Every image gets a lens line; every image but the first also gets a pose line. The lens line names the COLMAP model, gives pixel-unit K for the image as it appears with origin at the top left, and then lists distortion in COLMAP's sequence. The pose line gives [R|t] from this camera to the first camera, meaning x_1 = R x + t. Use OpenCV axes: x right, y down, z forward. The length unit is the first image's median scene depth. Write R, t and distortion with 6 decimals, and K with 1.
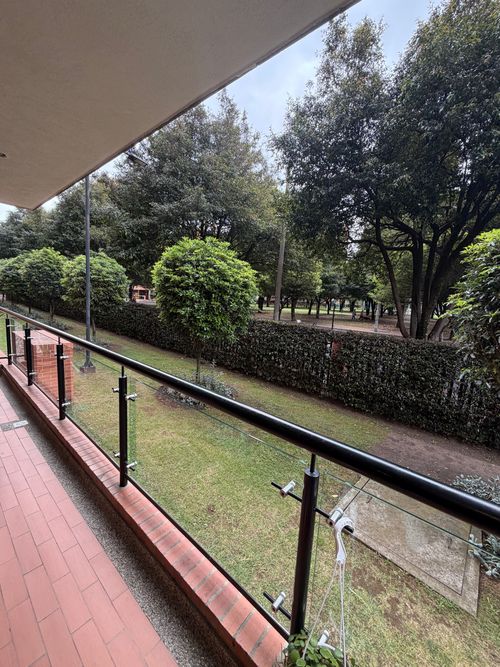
lens RADIAL K [[267.1, 0, 250.0], [0, 267.1, 333.5], [0, 0, 1]] dist [-0.001158, -0.000146]
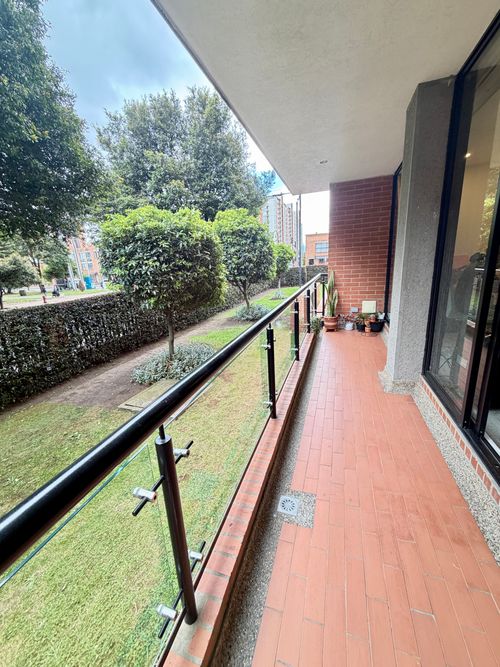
lens RADIAL K [[267.1, 0, 250.0], [0, 267.1, 333.5], [0, 0, 1]] dist [-0.001158, -0.000146]
pose [[-0.384816, -0.270265, 0.882538, -0.697841], [0.156472, 0.923227, 0.350953, -0.123756], [-0.909633, 0.273145, -0.312984, 0.651383]]
